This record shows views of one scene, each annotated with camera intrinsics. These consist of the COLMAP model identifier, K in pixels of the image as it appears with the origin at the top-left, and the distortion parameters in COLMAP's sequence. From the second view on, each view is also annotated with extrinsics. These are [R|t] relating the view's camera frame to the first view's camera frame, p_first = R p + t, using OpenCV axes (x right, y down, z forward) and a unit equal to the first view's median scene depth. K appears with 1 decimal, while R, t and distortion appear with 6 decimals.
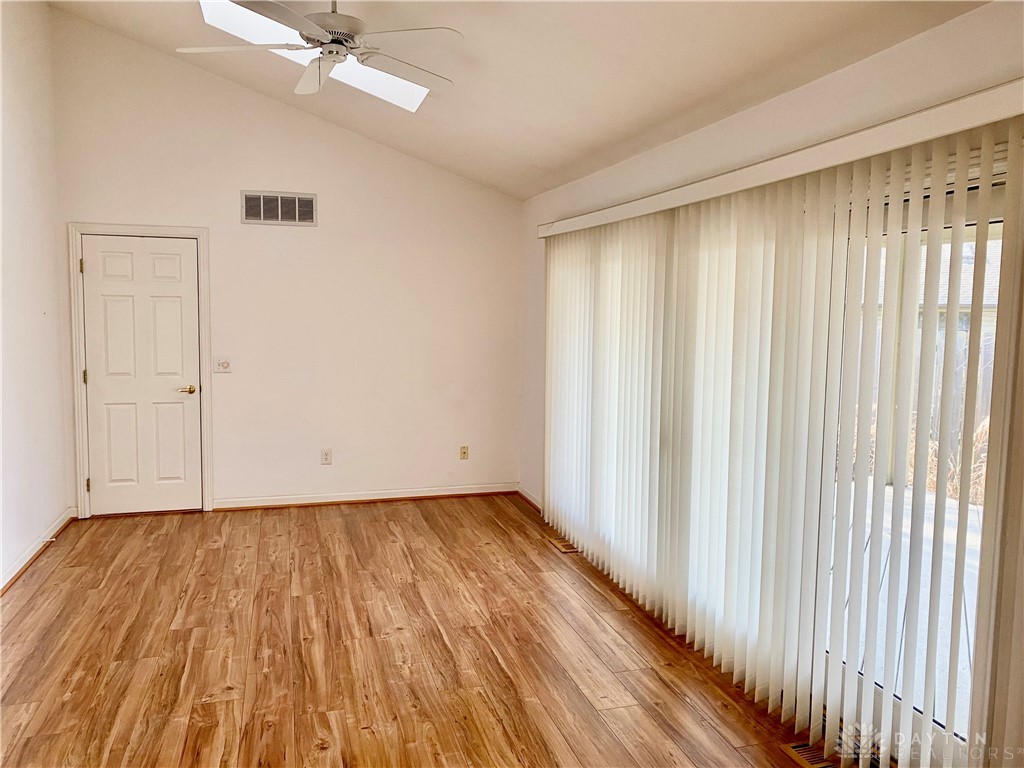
lens RADIAL K [[821.0, 0, 512.0], [0, 821.0, 384.0], [0, 0, 1]] dist [0.065297, -0.007445]
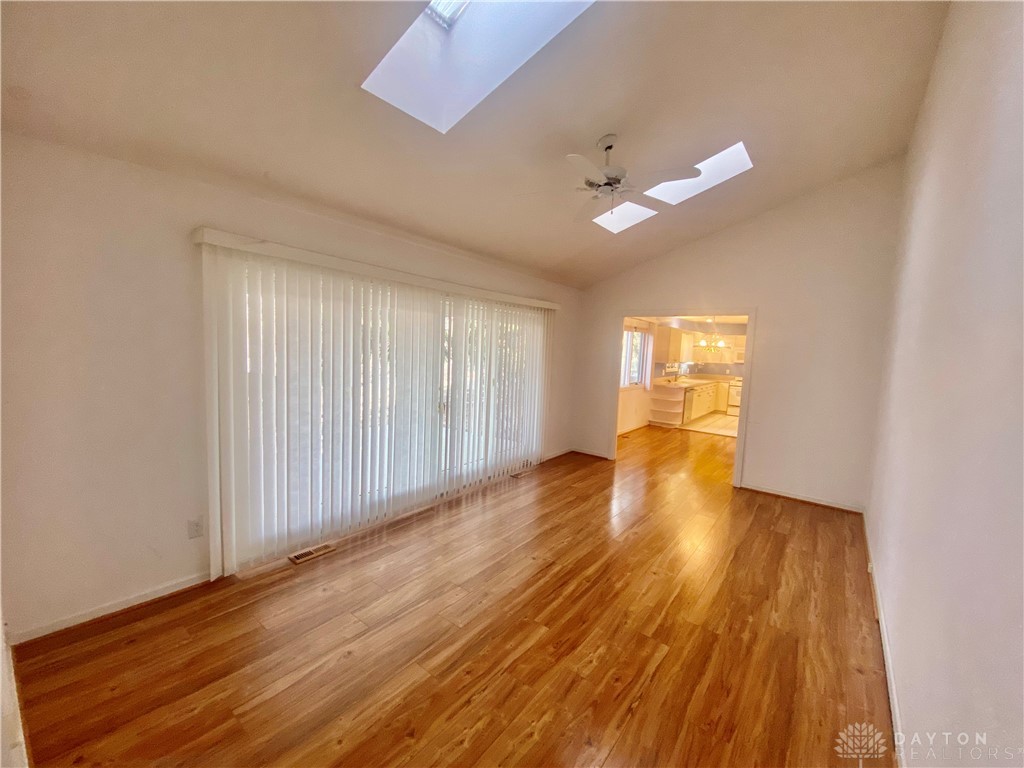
lens RADIAL K [[408.0, 0, 512.0], [0, 408.0, 384.0], [0, 0, 1]] dist [0.000438, -0.012797]
pose [[-0.597745, -0.109189, 0.794216, -0.632331], [0.035322, 0.986132, 0.162158, -0.134471], [-0.800908, 0.124983, -0.585599, 1.347381]]
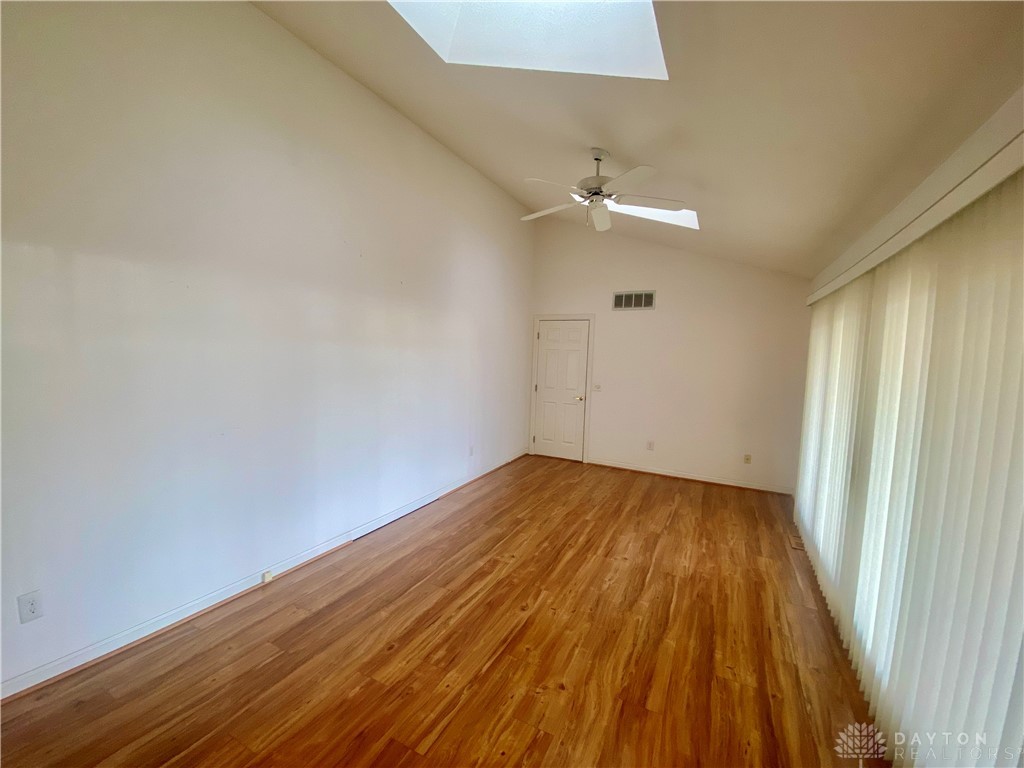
lens RADIAL K [[434.6, 0, 512.0], [0, 434.6, 384.0], [0, 0, 1]] dist [0.074967, -0.046893]
pose [[0.741020, 0.070671, -0.667753, 0.224360], [-0.098462, 0.995133, -0.003947, -0.007779], [0.664224, 0.068673, 0.744372, 0.201579]]
